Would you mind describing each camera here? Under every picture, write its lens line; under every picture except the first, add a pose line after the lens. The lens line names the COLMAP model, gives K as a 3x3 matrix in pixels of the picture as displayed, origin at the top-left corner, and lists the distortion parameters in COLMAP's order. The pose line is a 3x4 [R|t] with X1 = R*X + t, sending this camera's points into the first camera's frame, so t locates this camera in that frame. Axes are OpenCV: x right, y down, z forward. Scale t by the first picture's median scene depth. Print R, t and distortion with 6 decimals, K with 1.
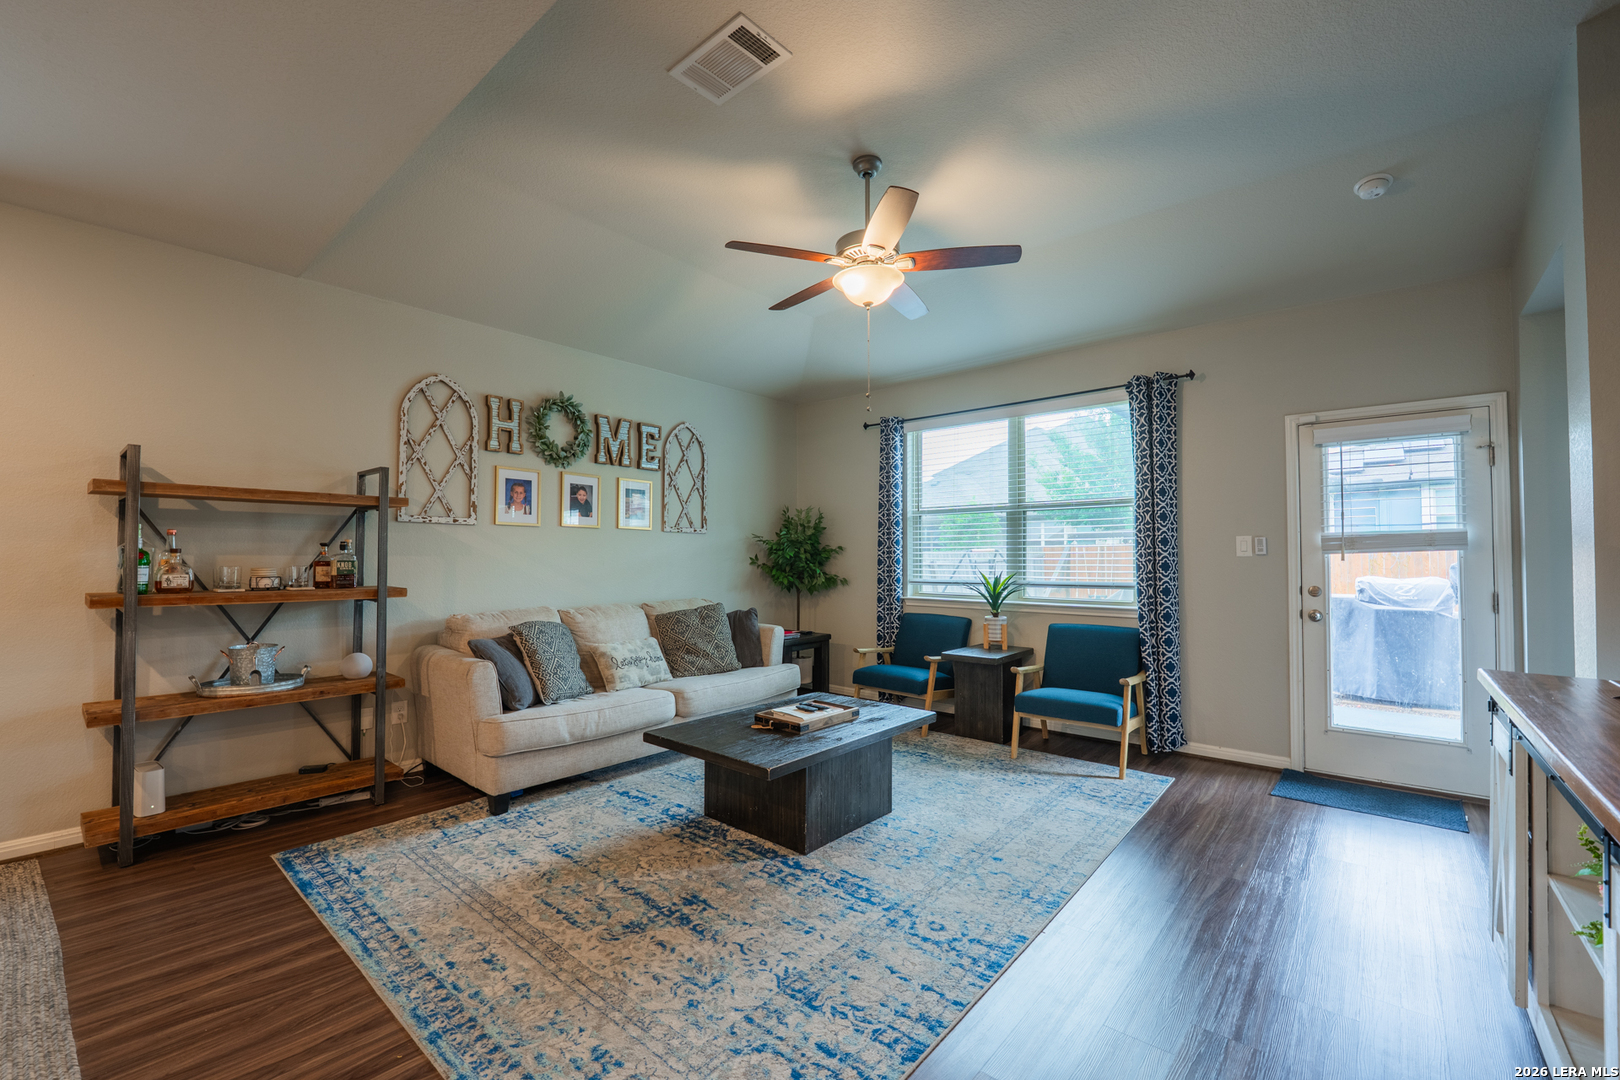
lens RADIAL K [[672.1, 0, 802.0], [0, 672.1, 540.9], [0, 0, 1]] dist [-0.000014, -0.007014]
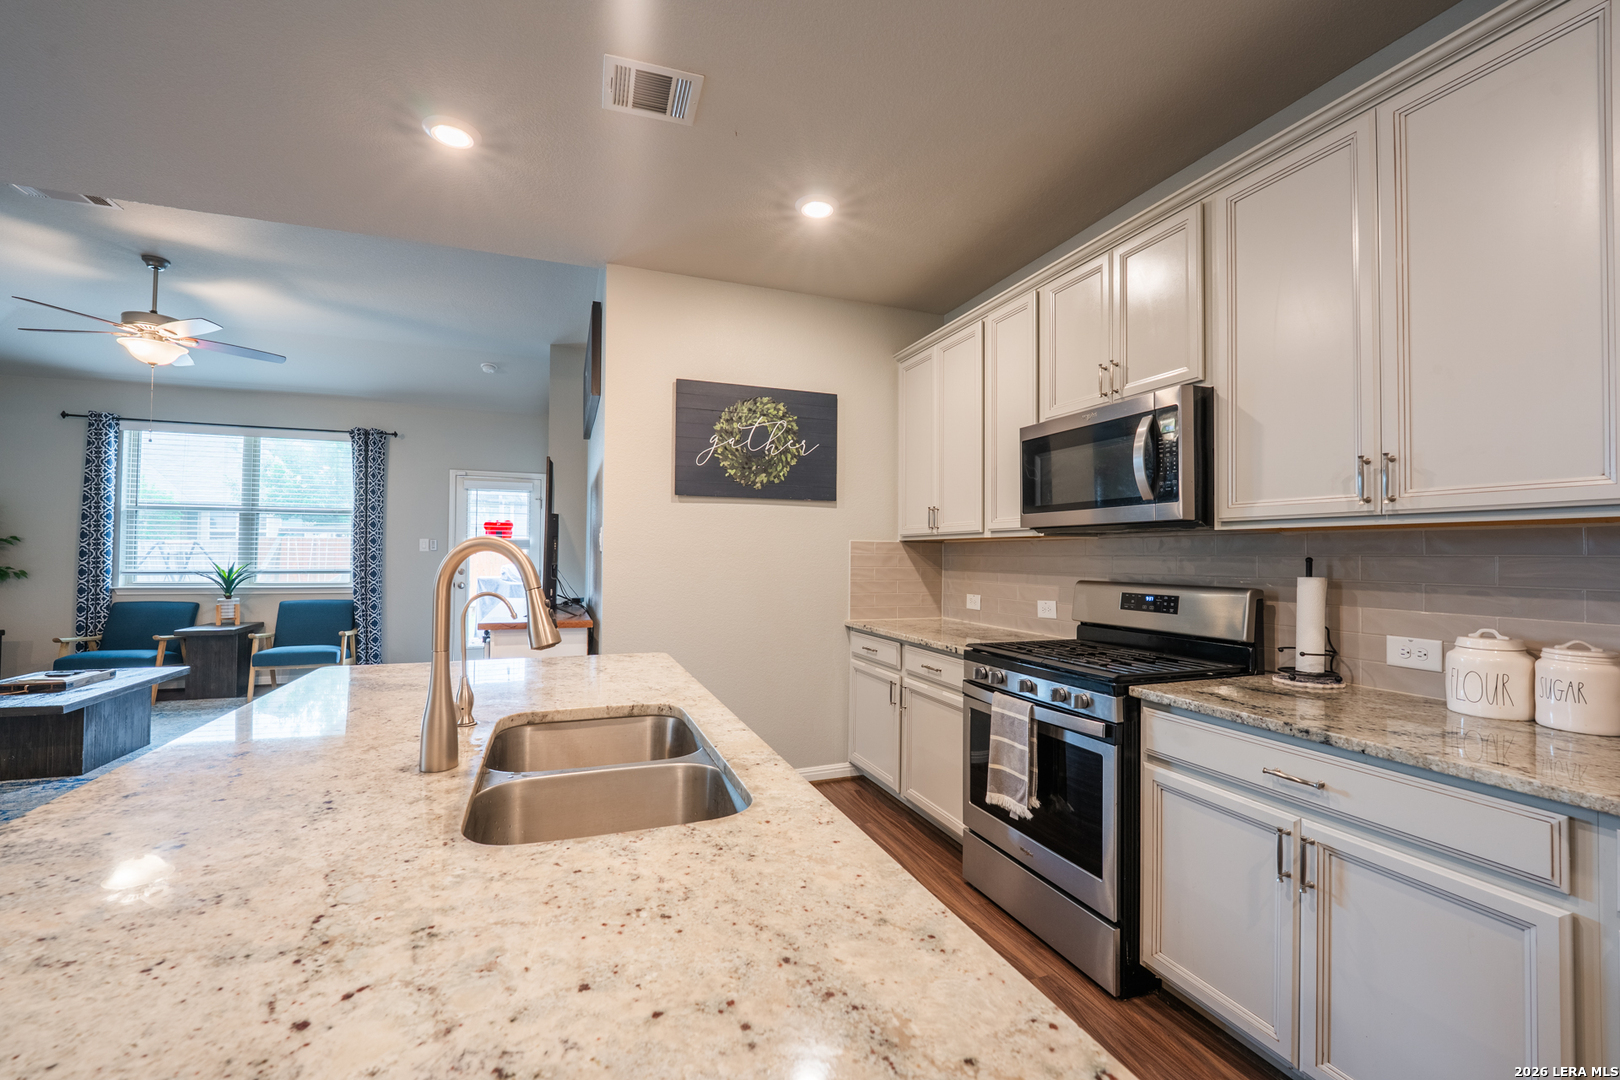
lens RADIAL K [[672.1, 0, 802.0], [0, 672.1, 540.9], [0, 0, 1]] dist [-0.000014, -0.007014]
pose [[0.489952, 0.021640, 0.871481, -0.275771], [-0.030369, 0.999509, -0.007745, -0.015270], [-0.871220, -0.022671, 0.490368, -0.526495]]
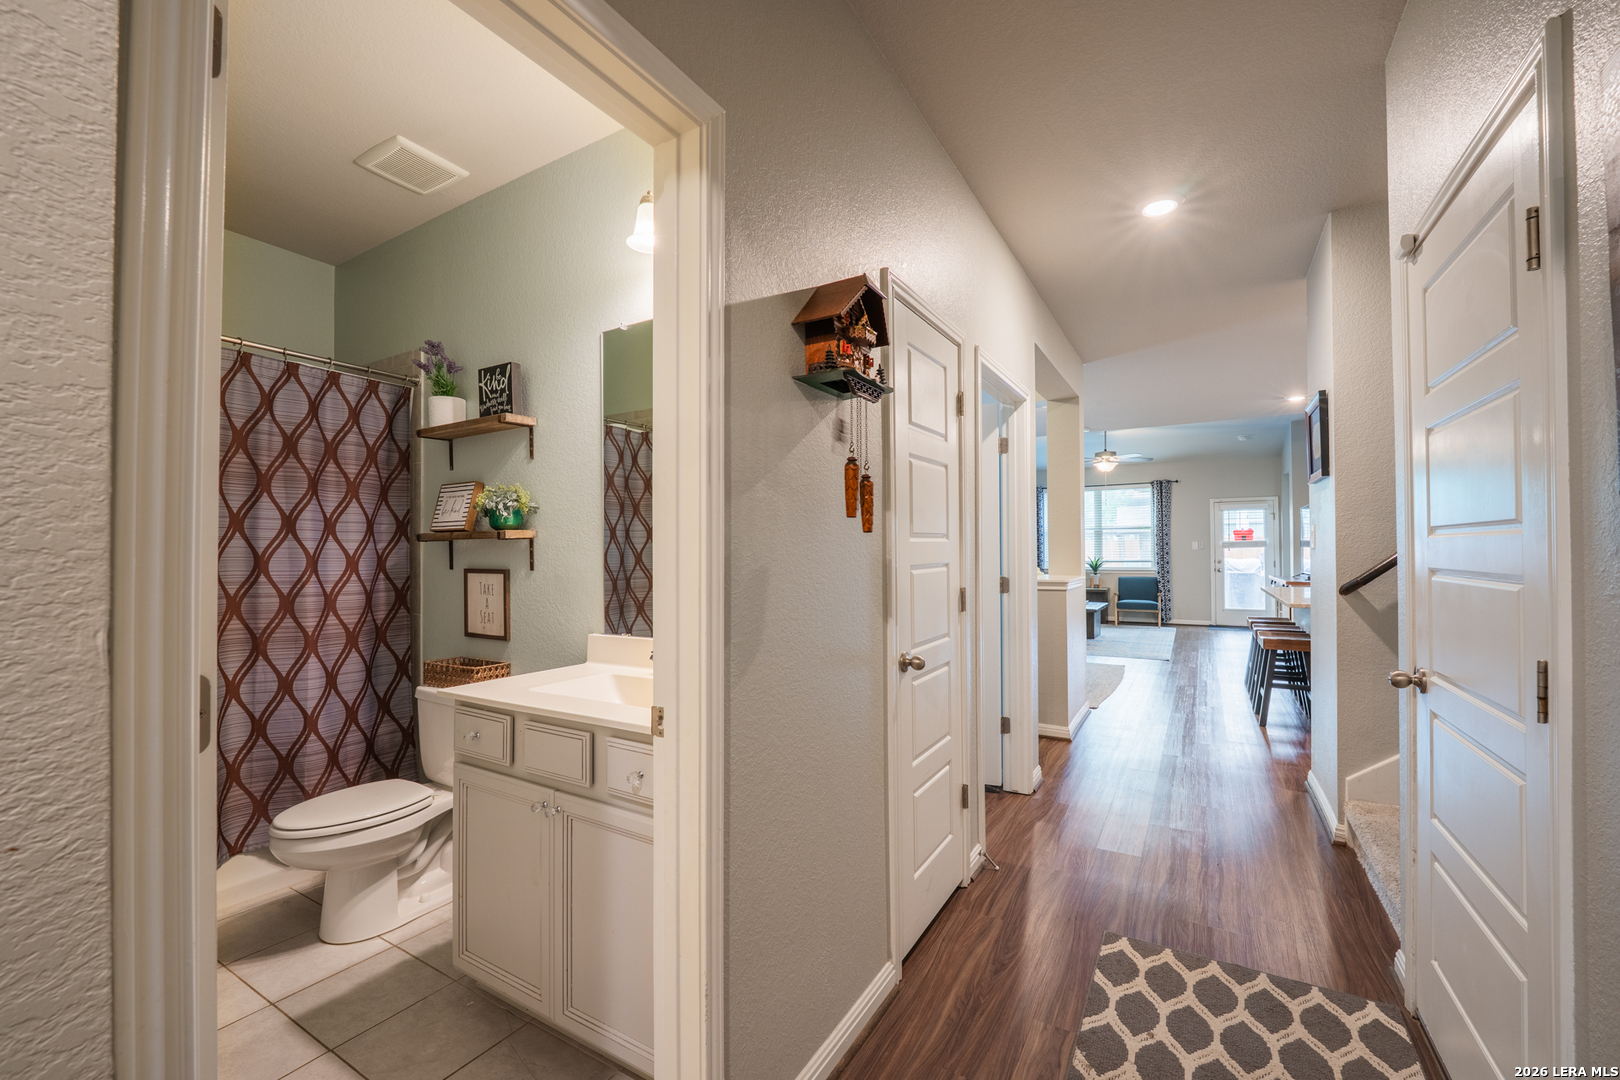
lens RADIAL K [[672.1, 0, 802.0], [0, 672.1, 540.9], [0, 0, 1]] dist [-0.000014, -0.007014]
pose [[0.985116, -0.003460, 0.171857, -1.200051], [0.002205, 0.999969, 0.007494, -0.030709], [-0.171877, -0.007004, 0.985093, -1.224614]]
